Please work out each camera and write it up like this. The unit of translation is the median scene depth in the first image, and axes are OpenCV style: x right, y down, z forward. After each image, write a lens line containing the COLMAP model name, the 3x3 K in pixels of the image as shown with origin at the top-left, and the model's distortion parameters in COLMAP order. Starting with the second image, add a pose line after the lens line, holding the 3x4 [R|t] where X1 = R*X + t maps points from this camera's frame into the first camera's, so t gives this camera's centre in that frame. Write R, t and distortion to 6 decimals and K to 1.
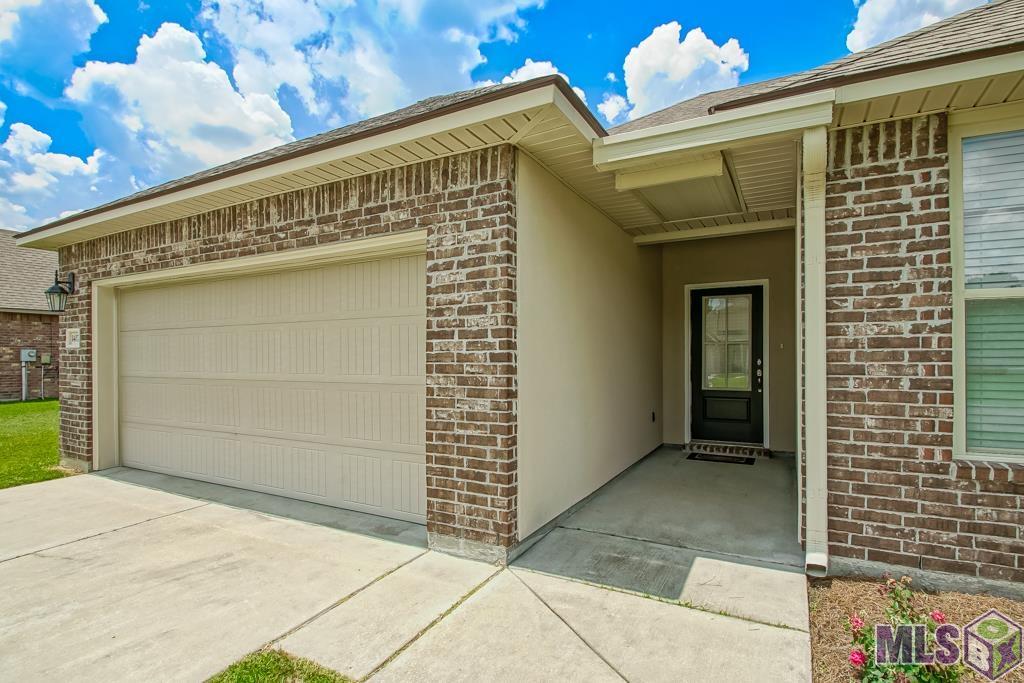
lens RADIAL K [[471.5, 0, 525.4], [0, 471.5, 357.0], [0, 0, 1]] dist [-0.003963, -0.001417]
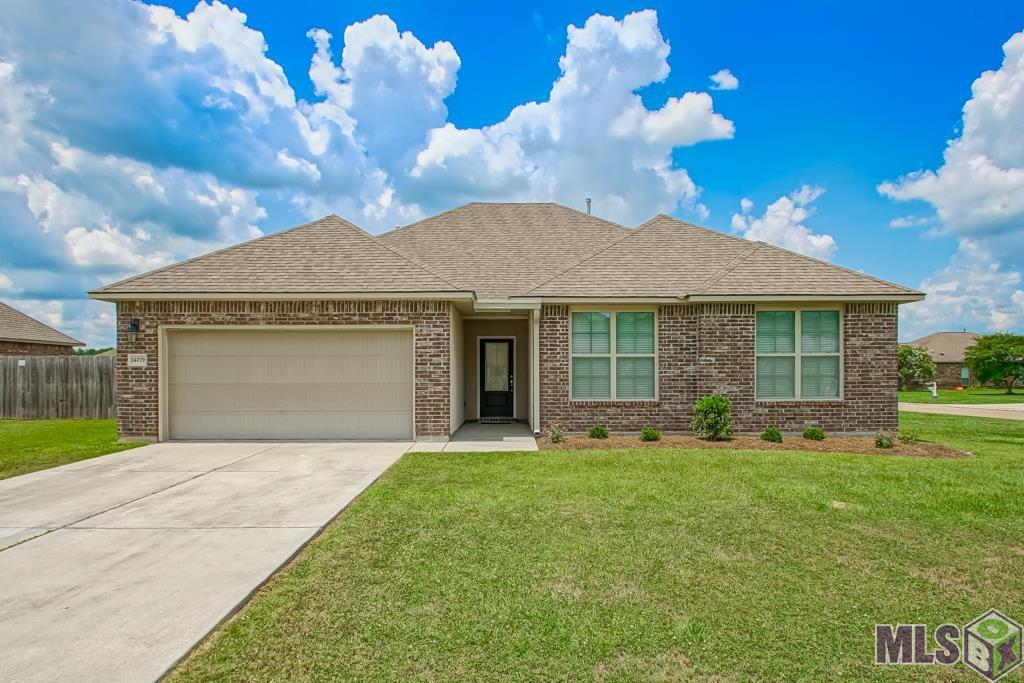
lens RADIAL K [[553.3, 0, 501.7], [0, 553.3, 380.4], [0, 0, 1]] dist [0.001845, -0.000424]
pose [[0.878225, -0.001251, 0.478245, -1.299950], [-0.000036, 0.999996, 0.002681, 0.039813], [-0.478247, -0.002371, 0.878222, -2.048103]]
